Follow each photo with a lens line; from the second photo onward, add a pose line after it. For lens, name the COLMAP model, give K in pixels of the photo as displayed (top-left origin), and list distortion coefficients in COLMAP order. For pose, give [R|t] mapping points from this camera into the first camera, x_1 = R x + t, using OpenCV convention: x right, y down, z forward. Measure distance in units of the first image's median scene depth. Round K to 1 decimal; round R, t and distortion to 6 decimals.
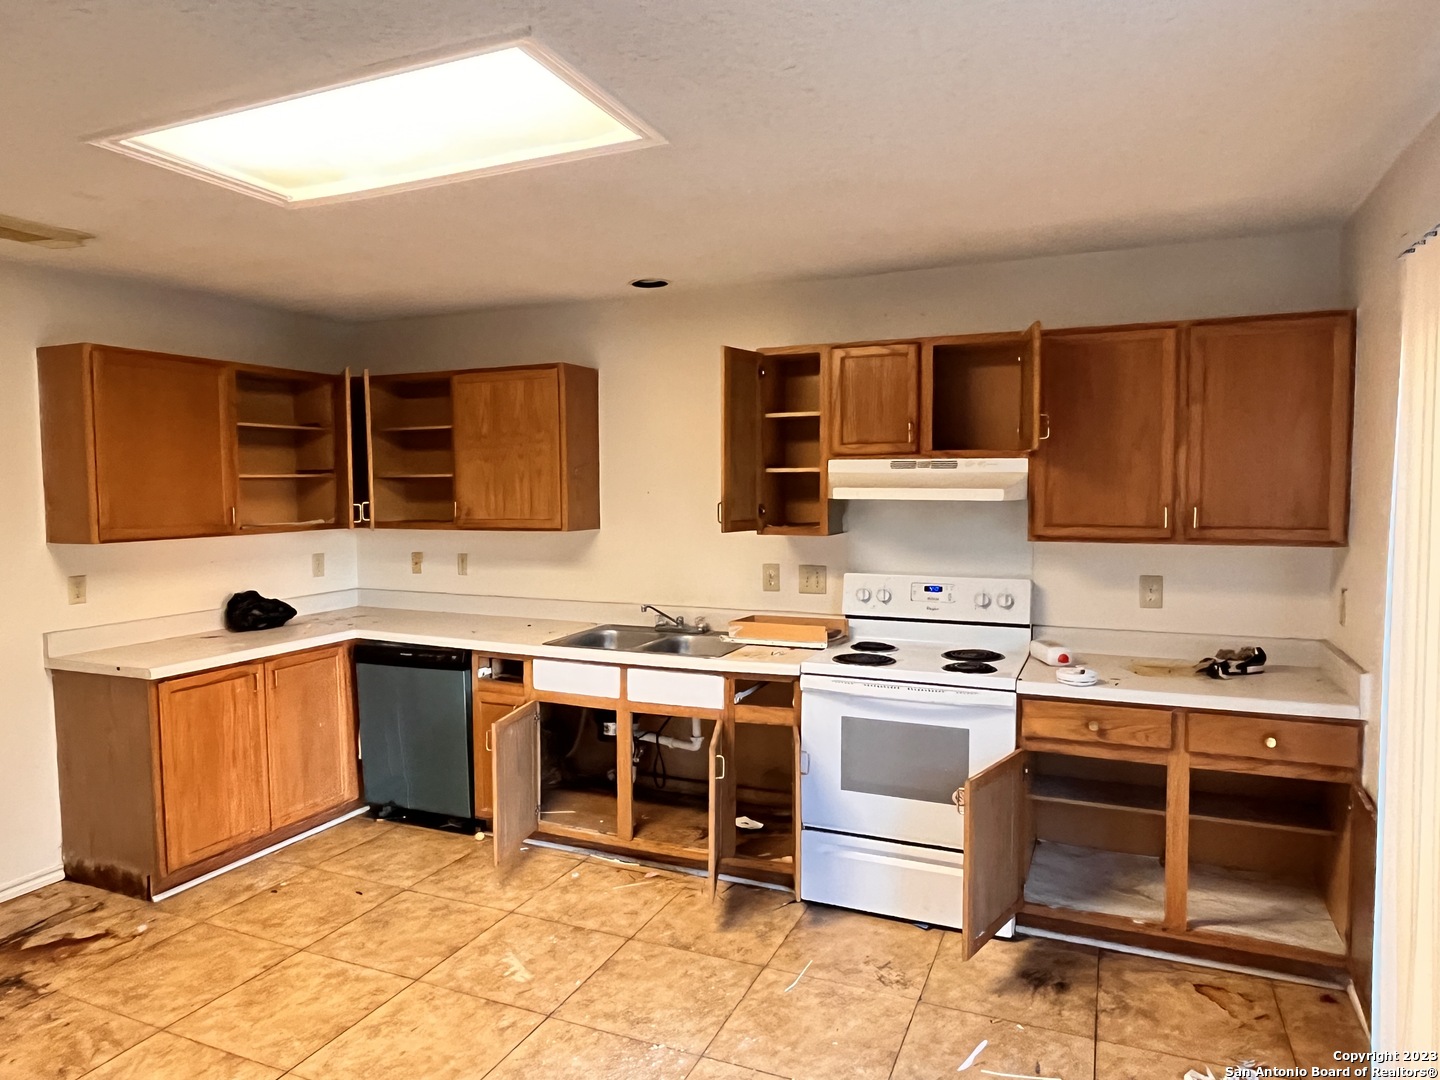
lens RADIAL K [[916.2, 0, 716.4], [0, 916.2, 539.6], [0, 0, 1]] dist [-0.005721, -0.000451]
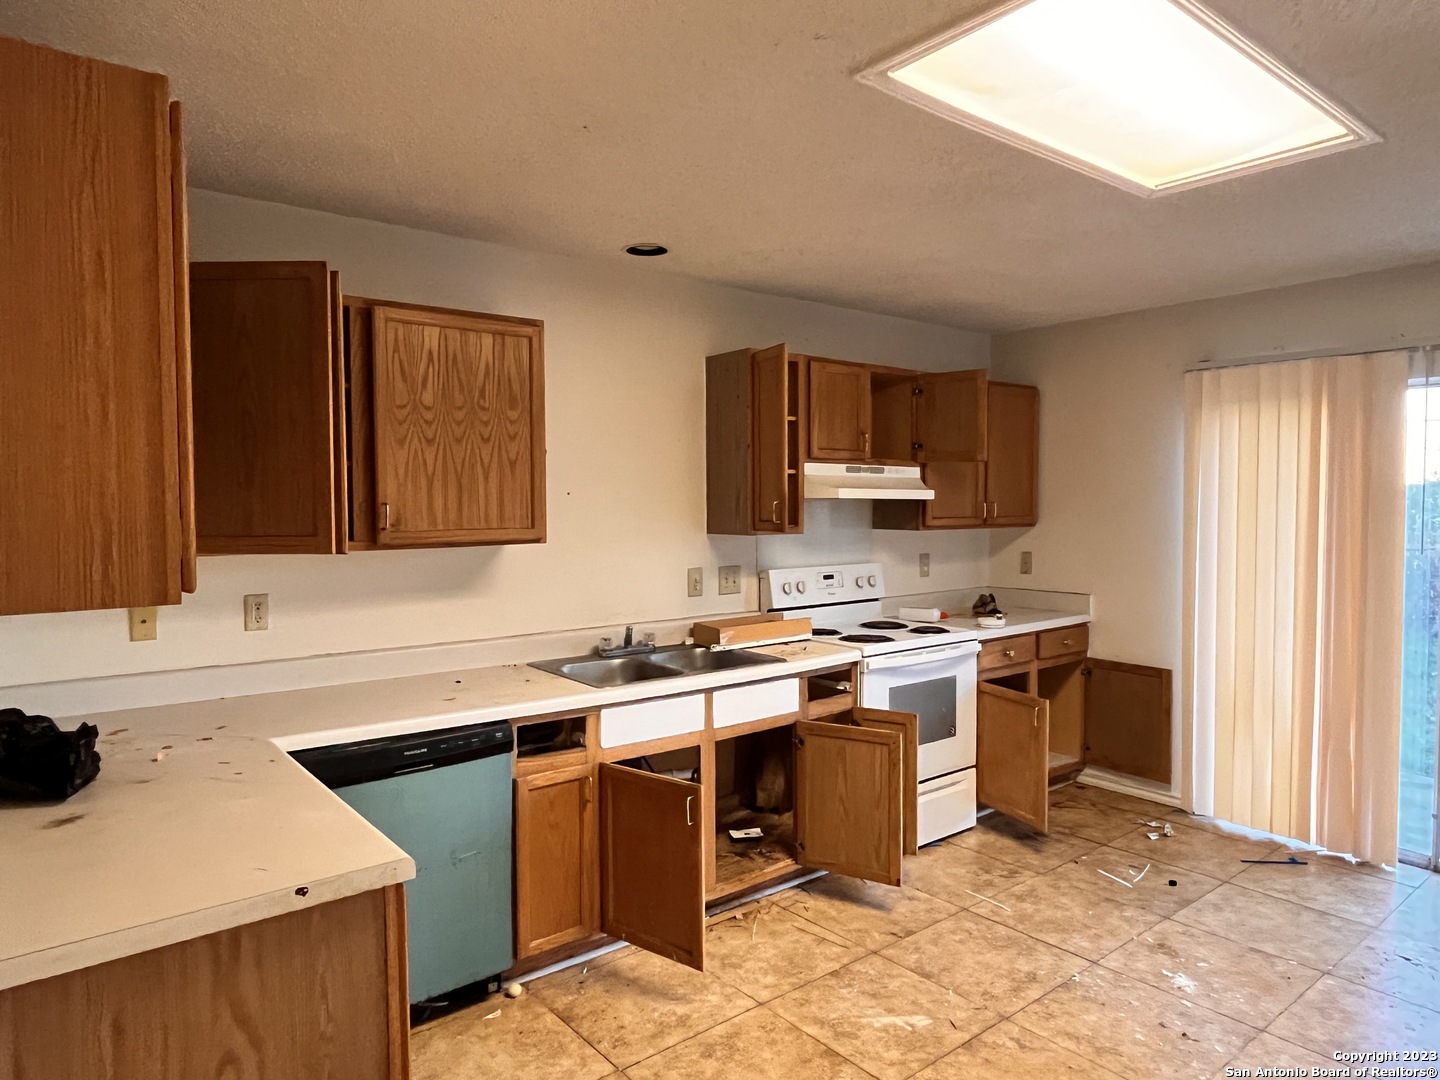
lens RADIAL K [[916.2, 0, 716.6], [0, 916.2, 538.2], [0, 0, 1]] dist [-0.005721, -0.000451]
pose [[0.464477, -0.031905, 0.885010, -0.917236], [0.057107, 0.998350, 0.006020, -0.011326], [-0.883742, 0.047745, 0.465533, 0.620422]]
